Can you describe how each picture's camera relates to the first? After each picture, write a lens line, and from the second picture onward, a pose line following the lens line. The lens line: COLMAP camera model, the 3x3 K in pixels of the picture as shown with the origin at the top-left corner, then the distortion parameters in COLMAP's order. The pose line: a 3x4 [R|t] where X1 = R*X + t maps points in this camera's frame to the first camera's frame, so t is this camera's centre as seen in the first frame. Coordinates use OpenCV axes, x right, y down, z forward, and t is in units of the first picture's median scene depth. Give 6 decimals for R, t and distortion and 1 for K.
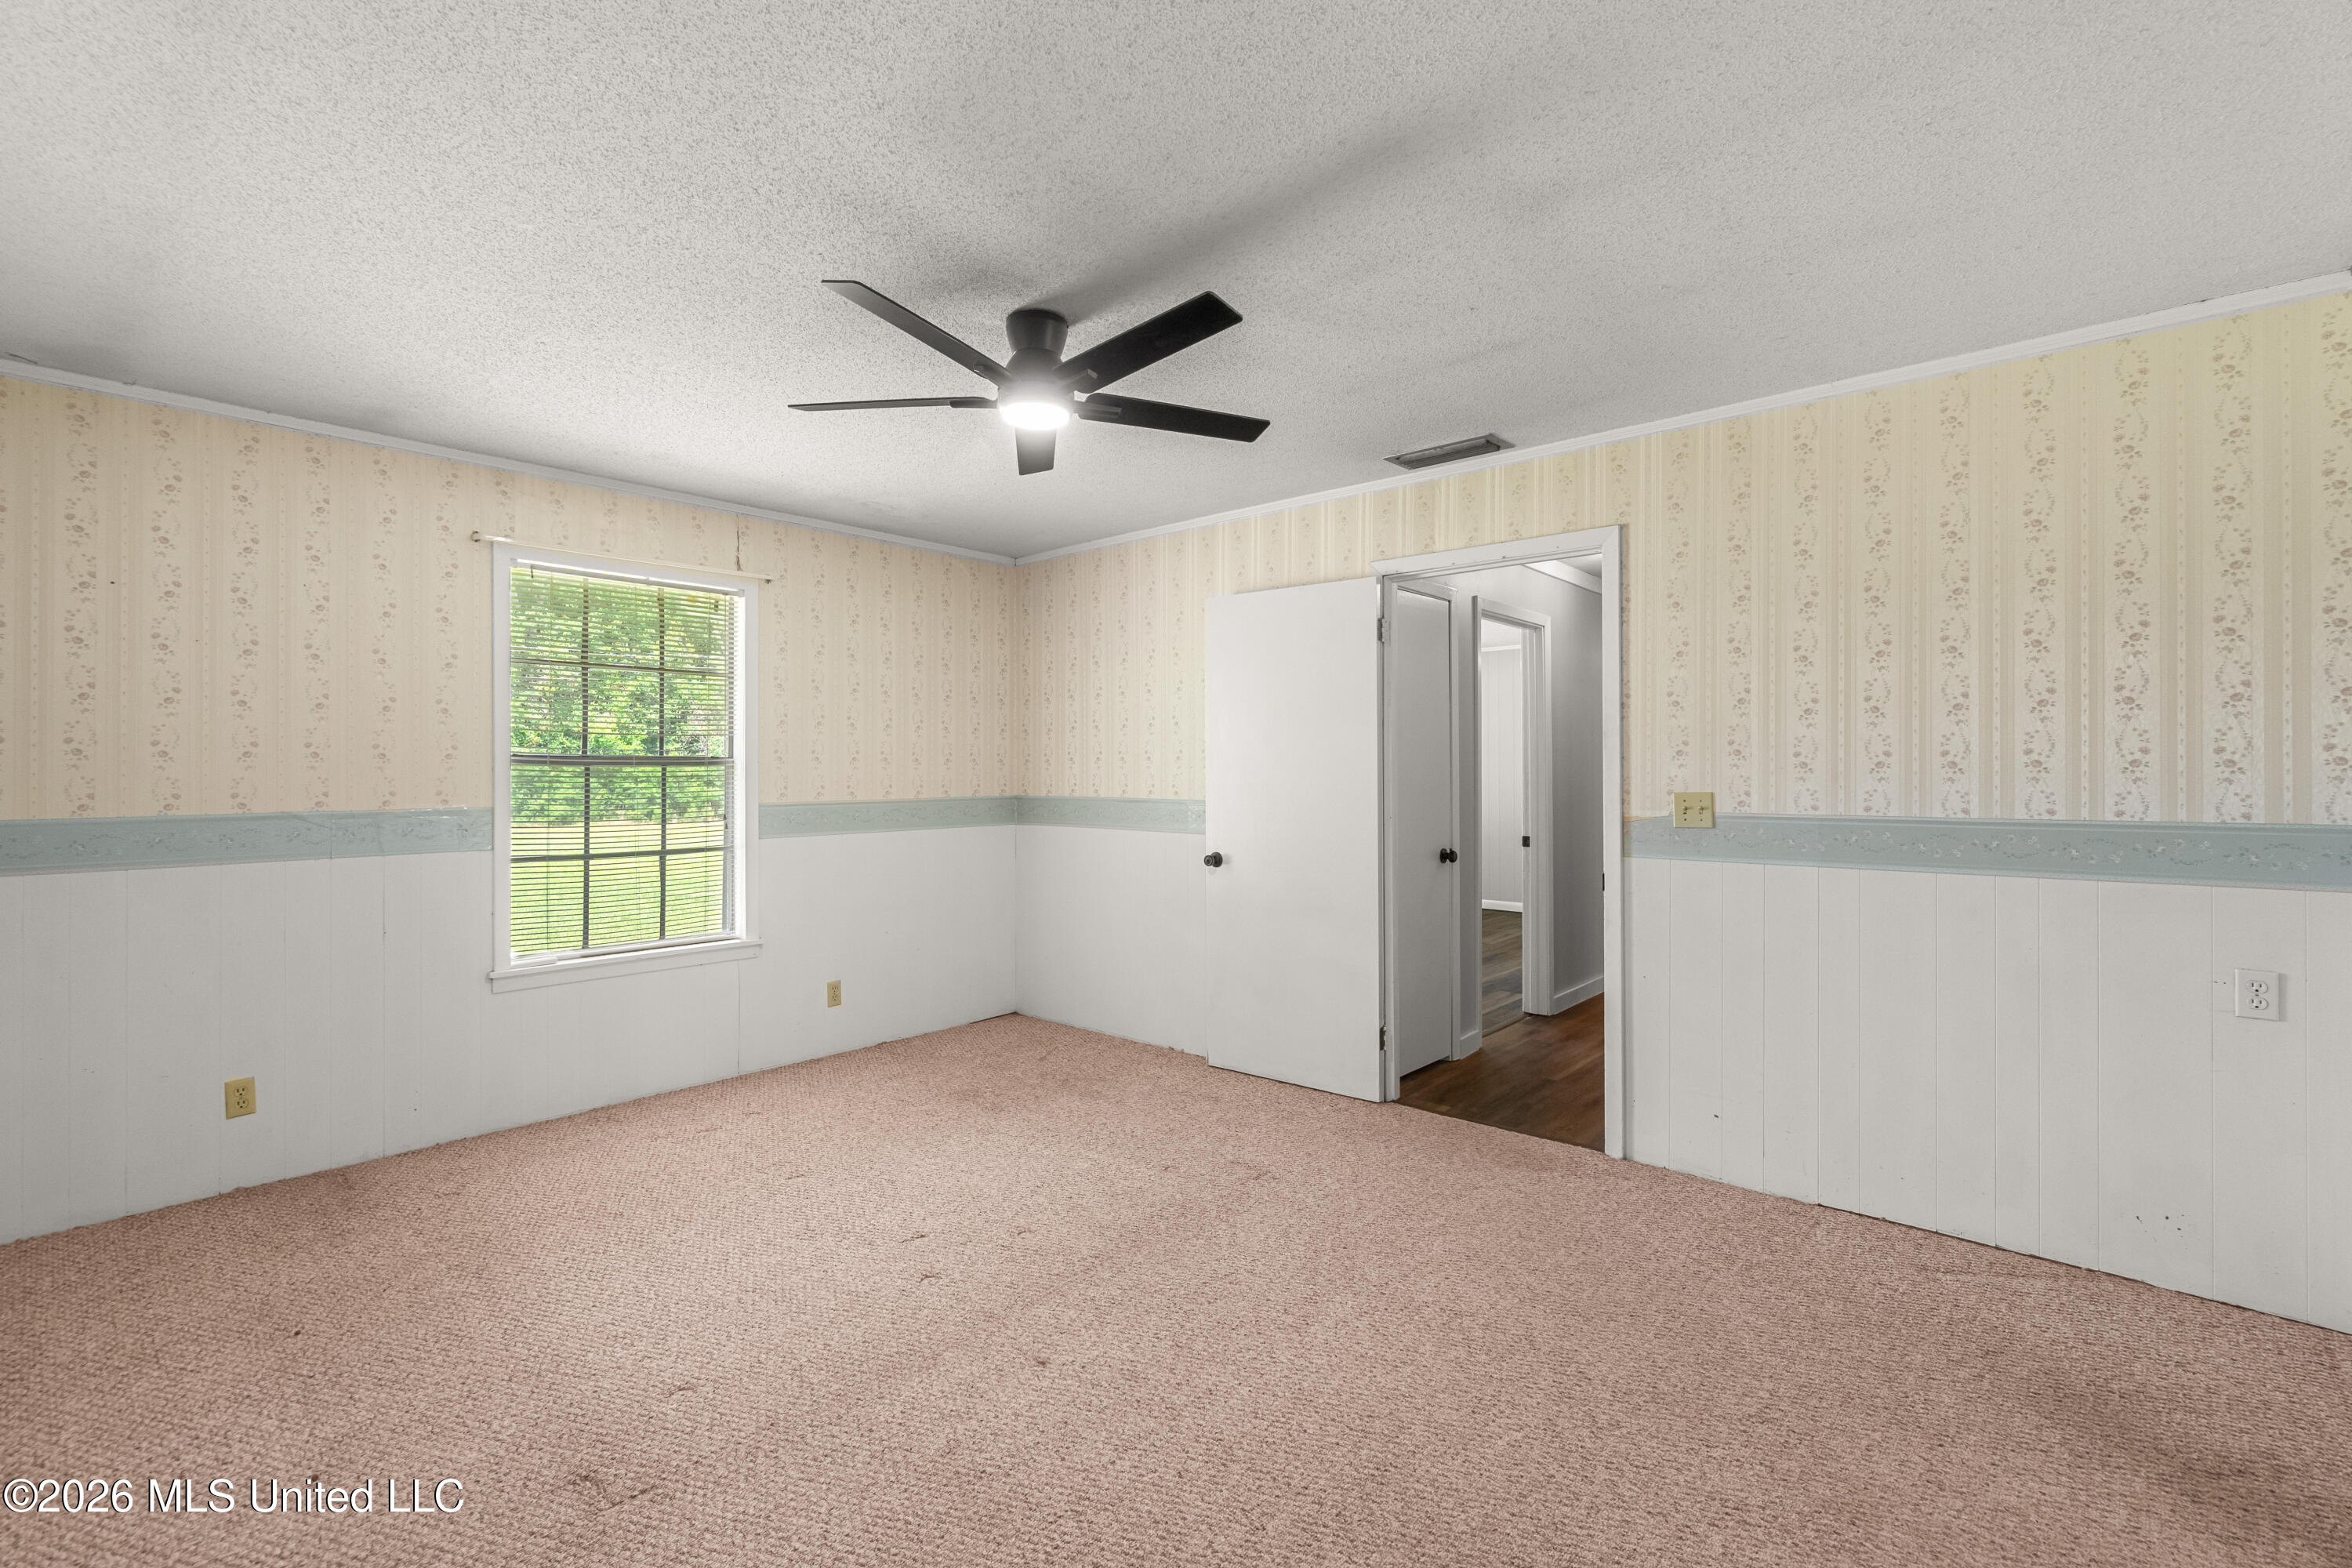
lens RADIAL K [[1033.5, 0, 1156.8], [0, 1033.5, 780.2], [0, 0, 1]] dist [-0.002478, 0.000437]
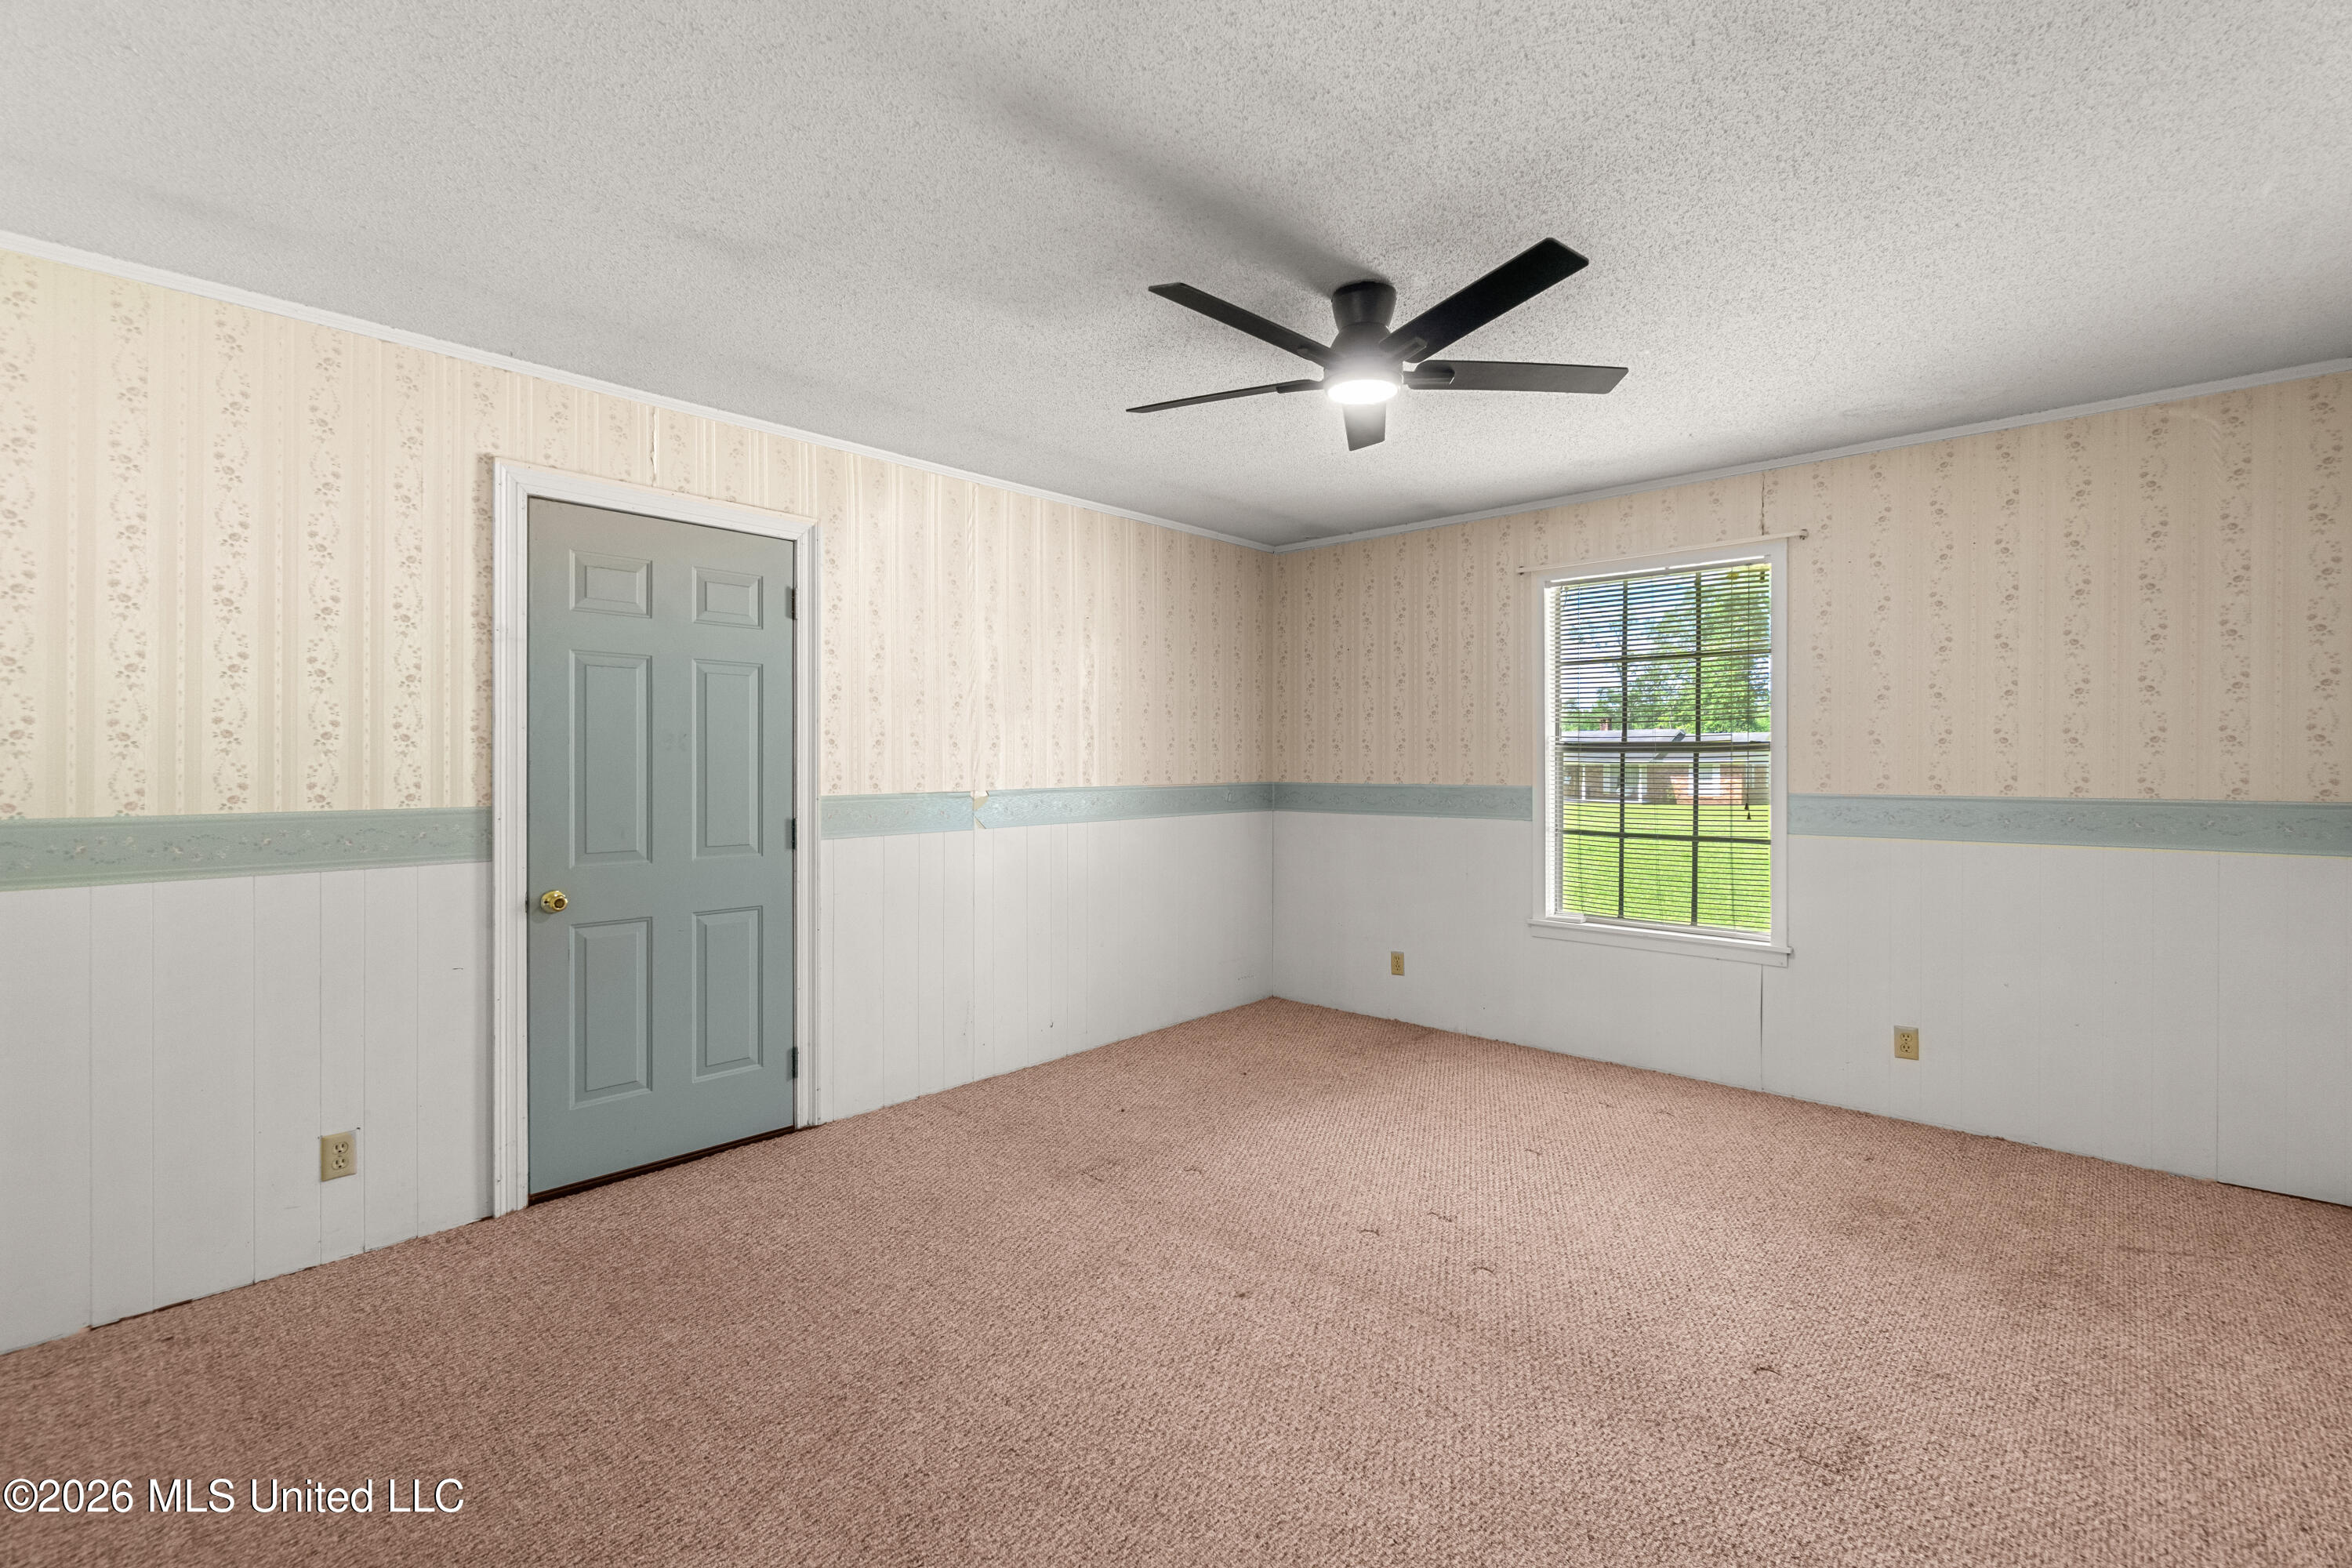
lens RADIAL K [[990.3, 0, 1119.0], [0, 990.3, 784.8], [0, 0, 1]] dist [-0.000049, 0.000058]
pose [[-0.032805, 0.026036, -0.999123, 0.558315], [-0.006785, 0.999632, 0.026272, -0.003610], [0.999439, 0.007641, -0.032616, 0.538291]]
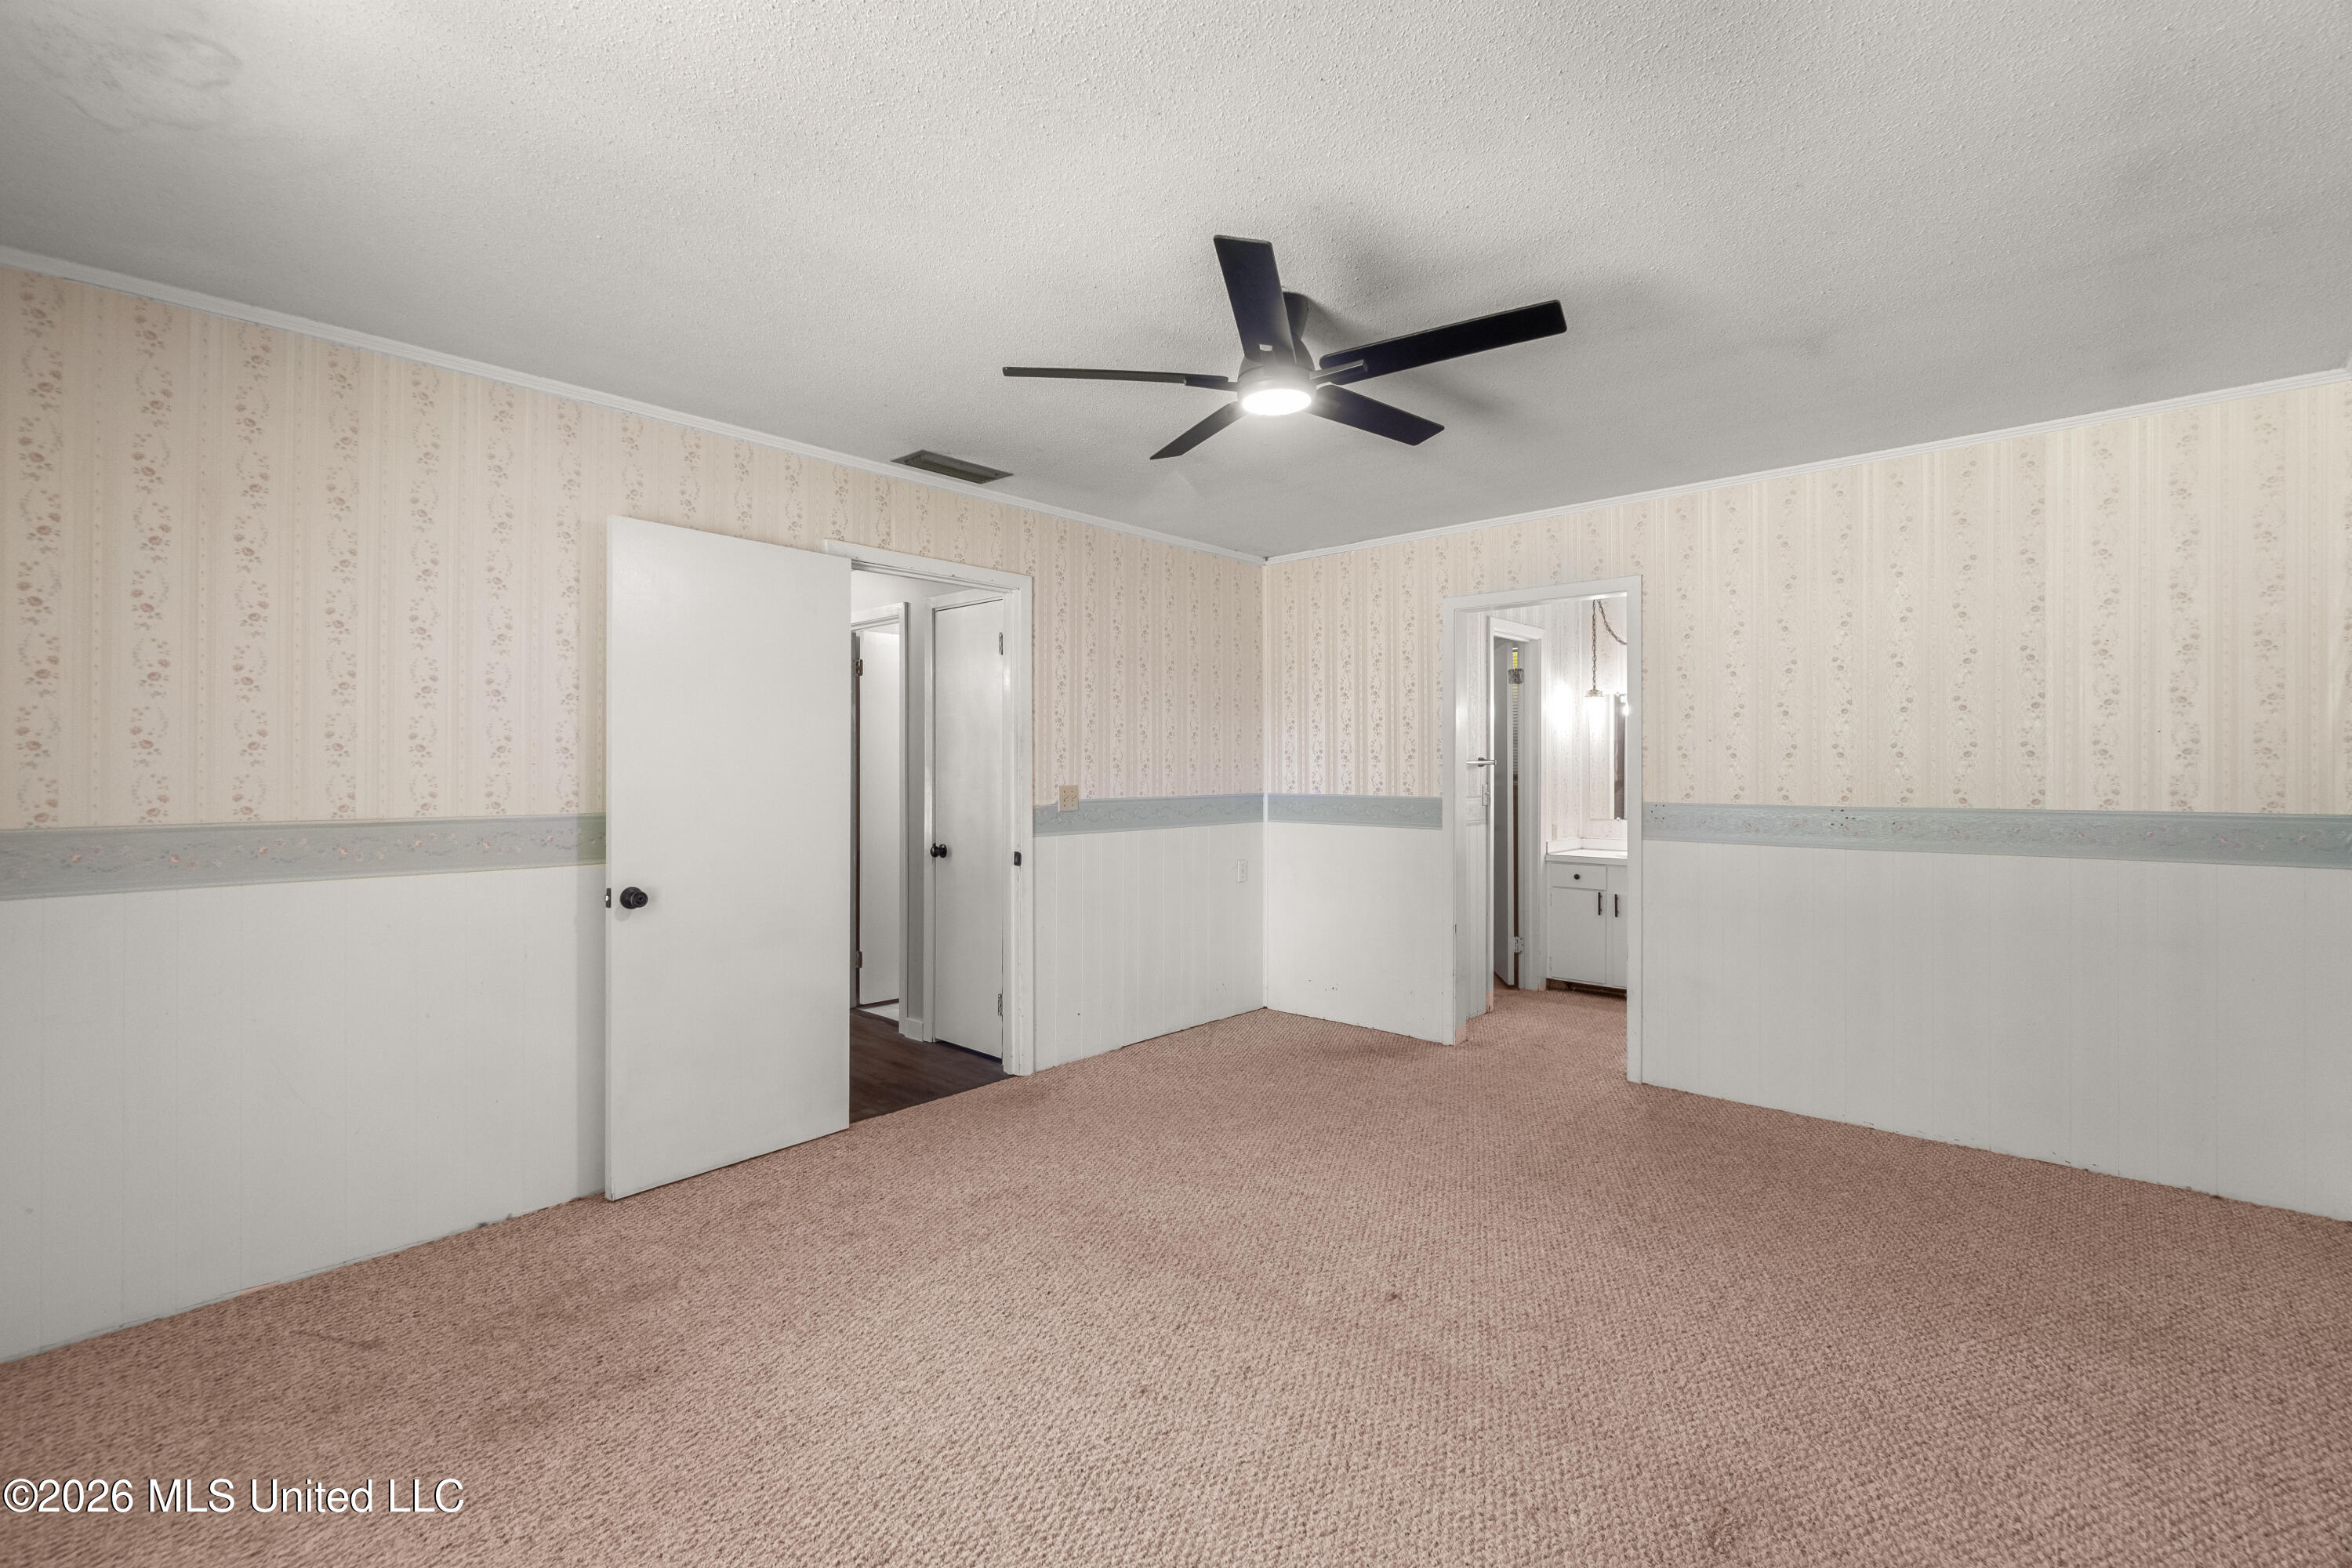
lens RADIAL K [[1033.5, 0, 1156.8], [0, 1033.5, 780.2], [0, 0, 1]] dist [-0.002478, 0.000437]
pose [[0.005650, -0.008225, 0.999950, -0.736092], [0.008850, 0.999927, 0.008175, -0.004772], [-0.999945, 0.008804, 0.005722, 0.746110]]
